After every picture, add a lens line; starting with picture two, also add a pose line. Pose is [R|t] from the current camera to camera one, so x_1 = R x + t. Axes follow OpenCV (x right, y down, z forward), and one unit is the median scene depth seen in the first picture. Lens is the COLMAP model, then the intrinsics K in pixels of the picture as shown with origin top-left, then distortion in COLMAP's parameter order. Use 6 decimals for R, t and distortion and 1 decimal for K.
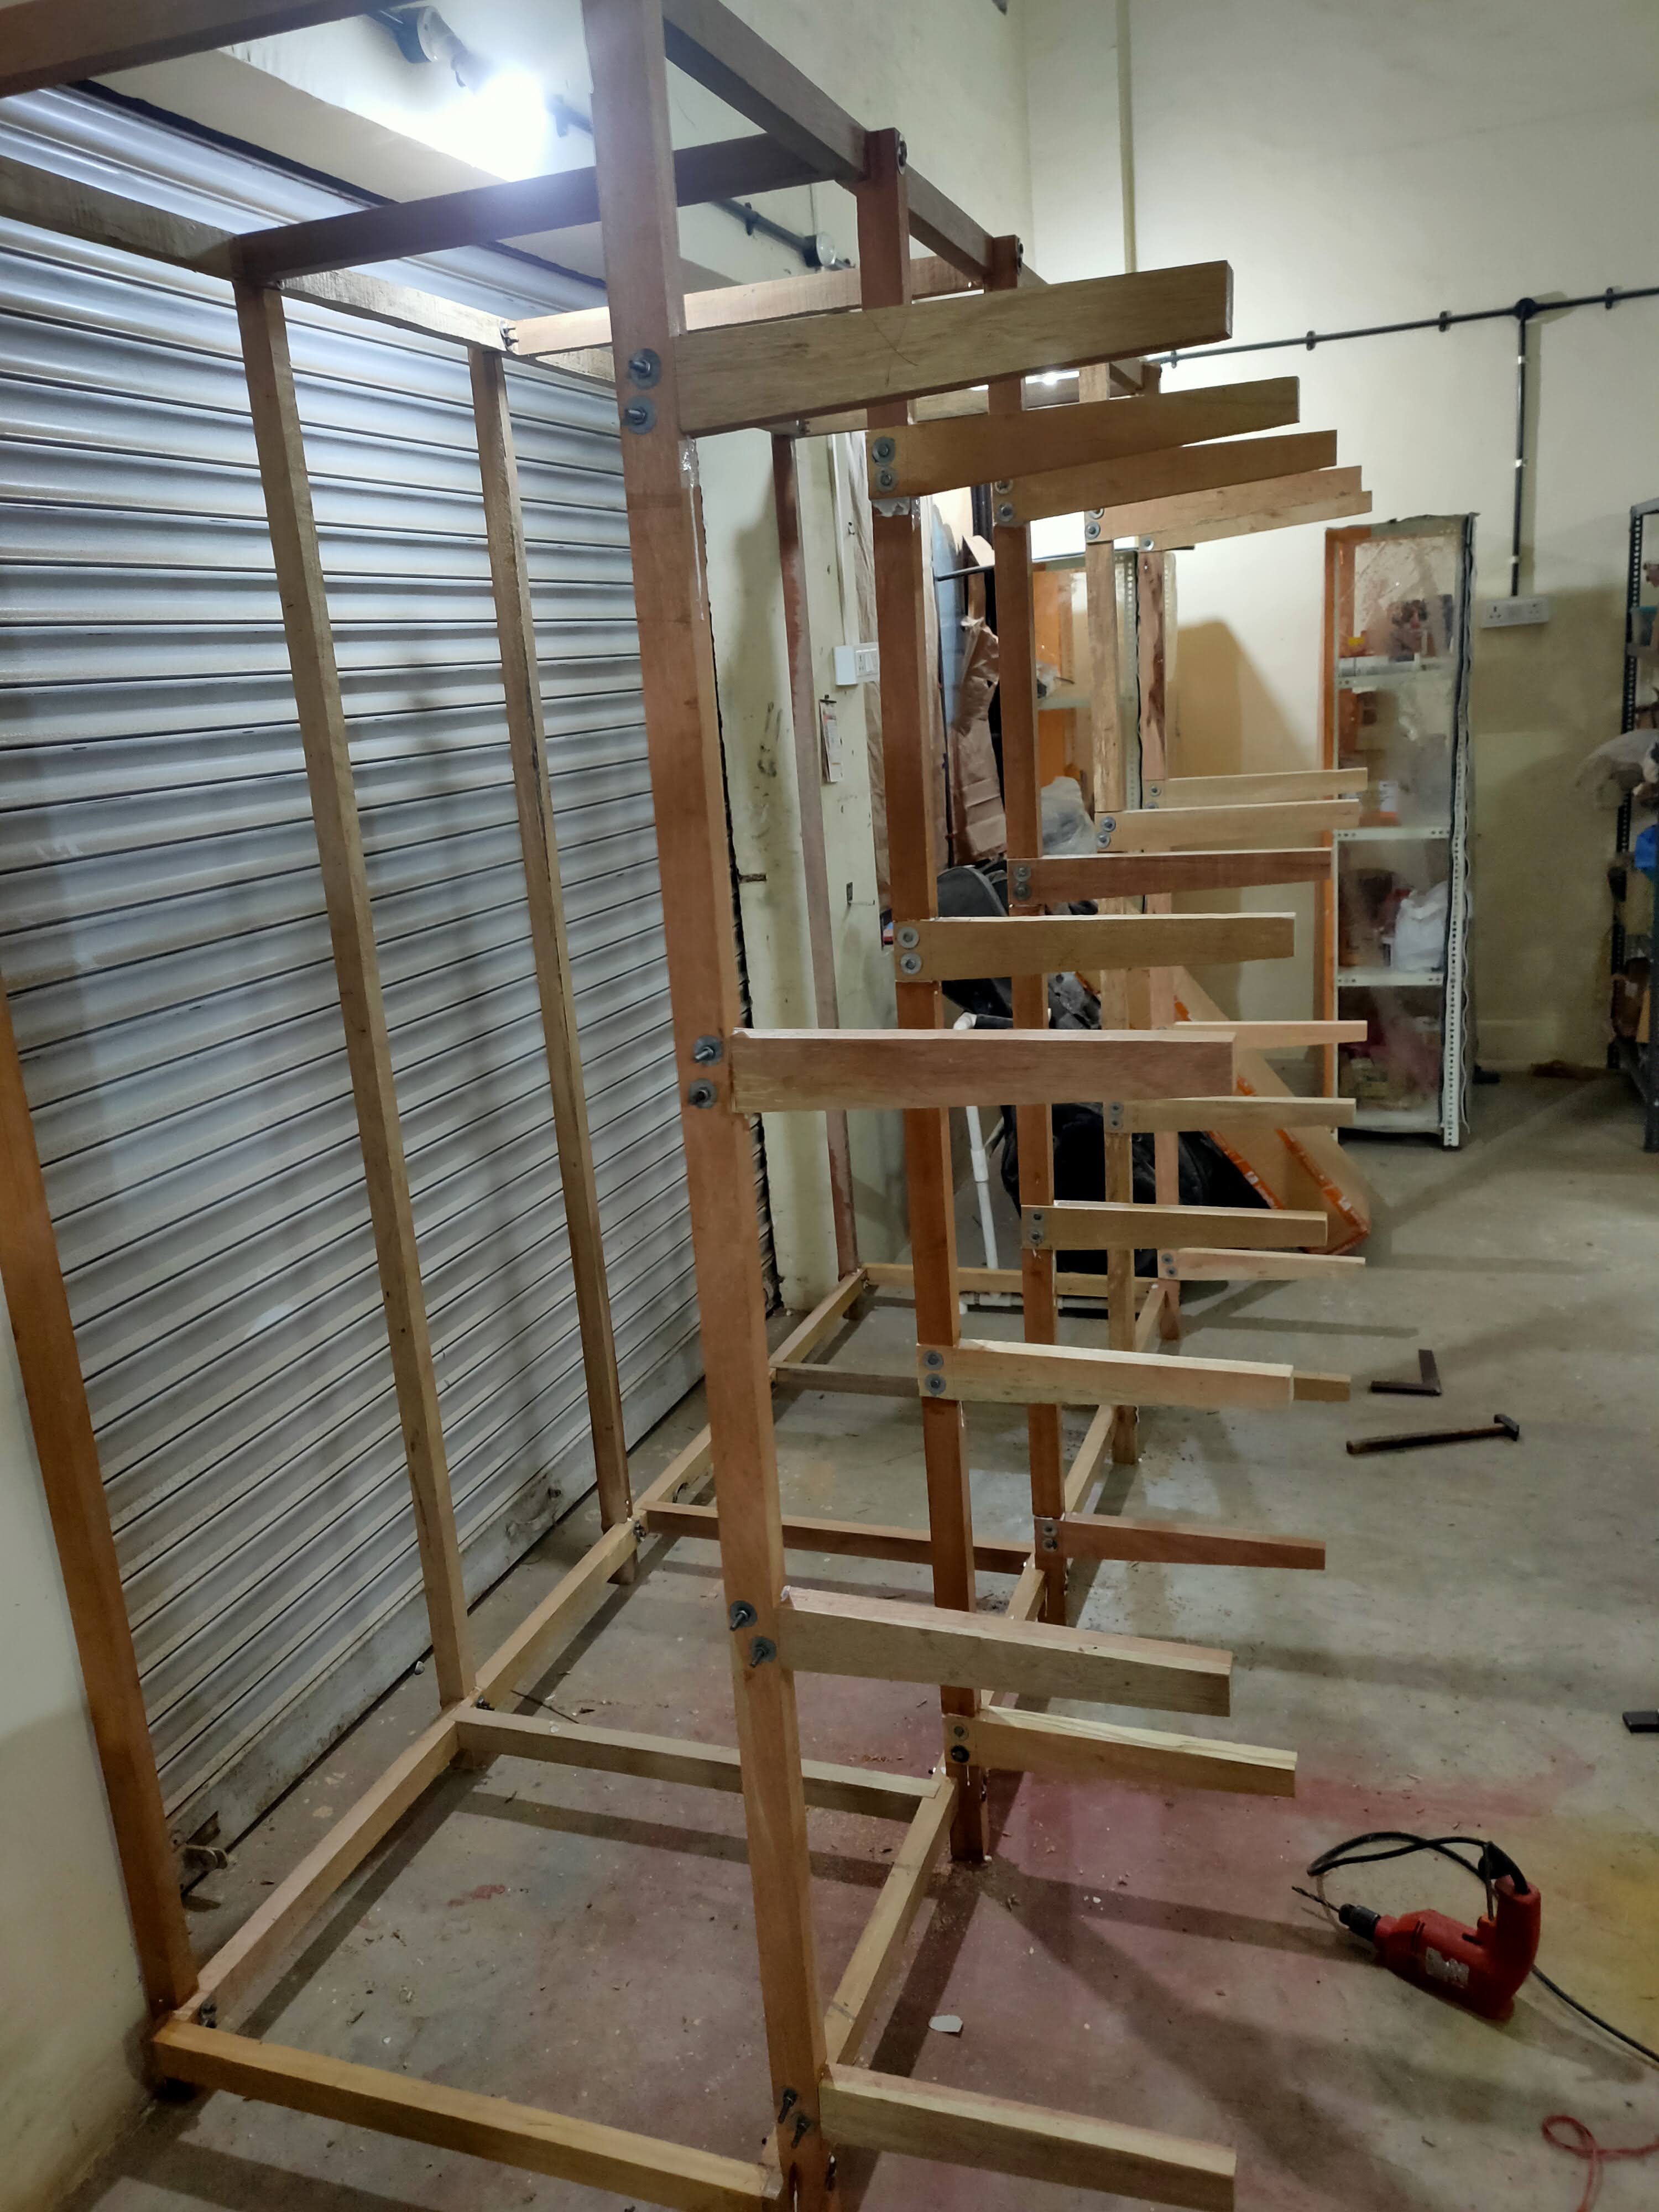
lens RADIAL K [[1662.8, 0, 829.0], [0, 1662.8, 1099.1], [0, 0, 1]] dist [0.042281, -0.032147]
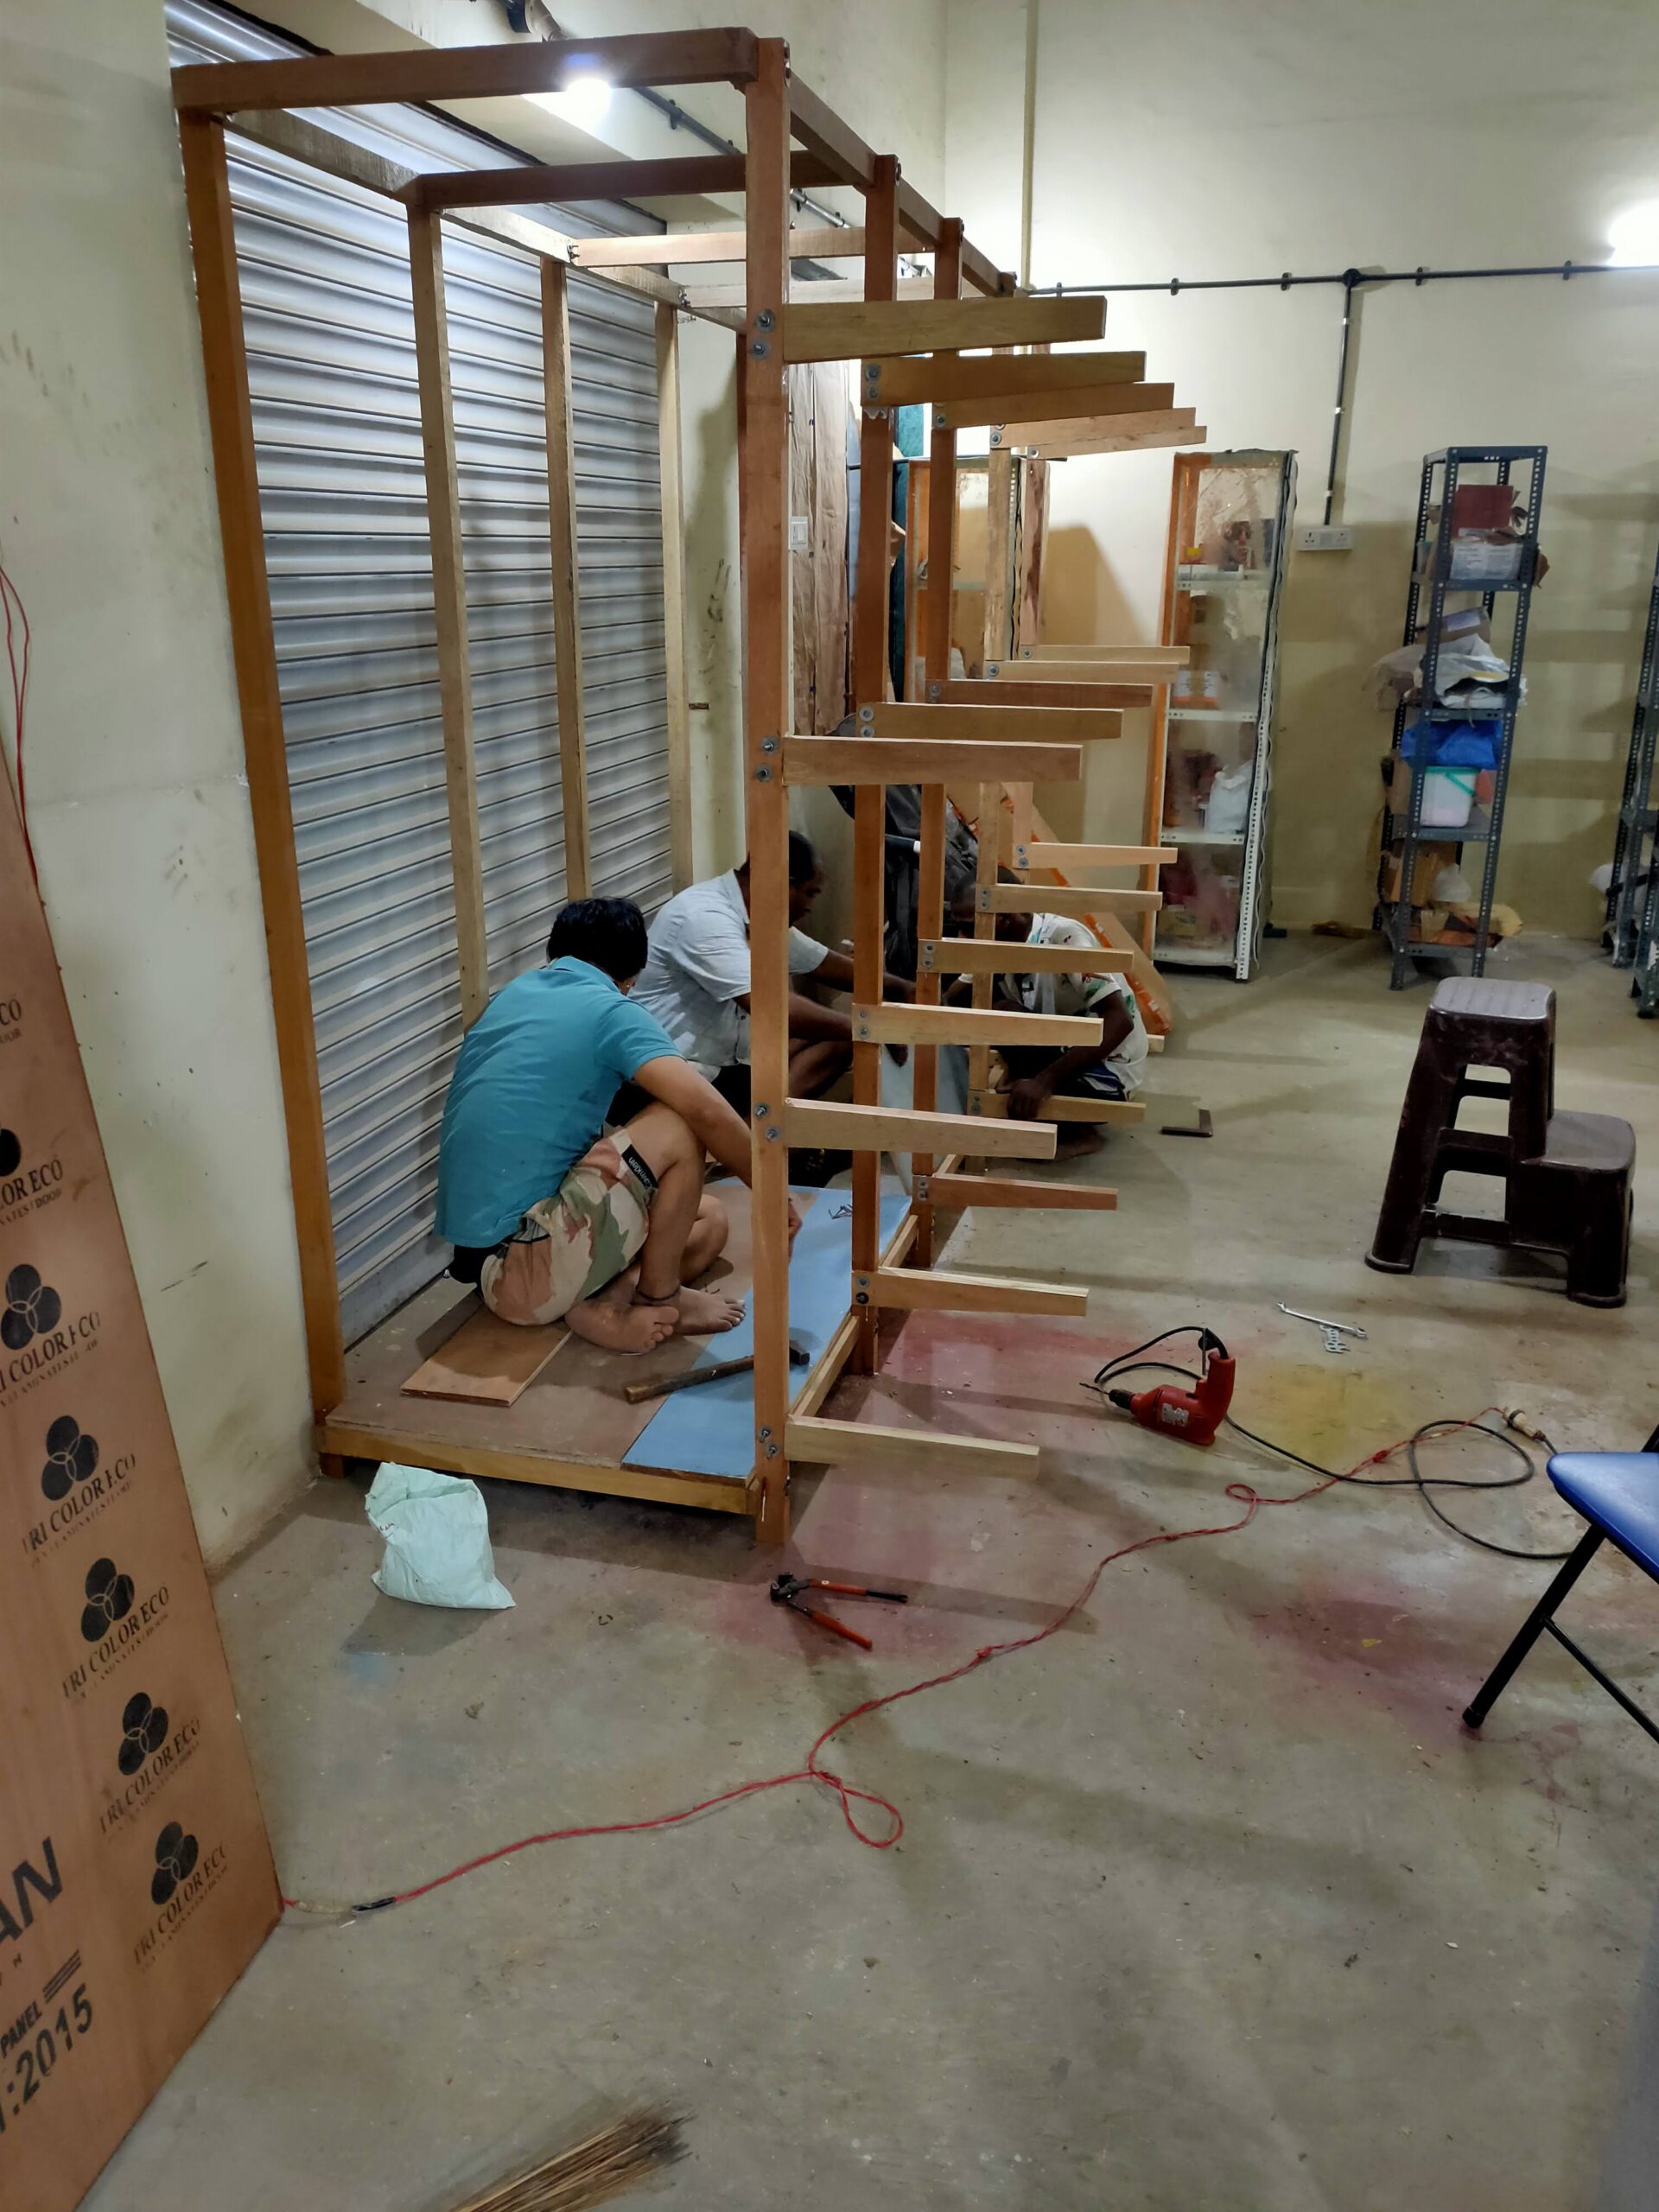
lens RADIAL K [[1662.8, 0, 830.1], [0, 1662.8, 1114.6], [0, 0, 1]] dist [0.042281, -0.032147]
pose [[0.993865, 0.045416, 0.100841, -0.085327], [-0.052054, 0.996578, 0.064208, 0.118440], [-0.097580, -0.069063, 0.992829, -0.351693]]
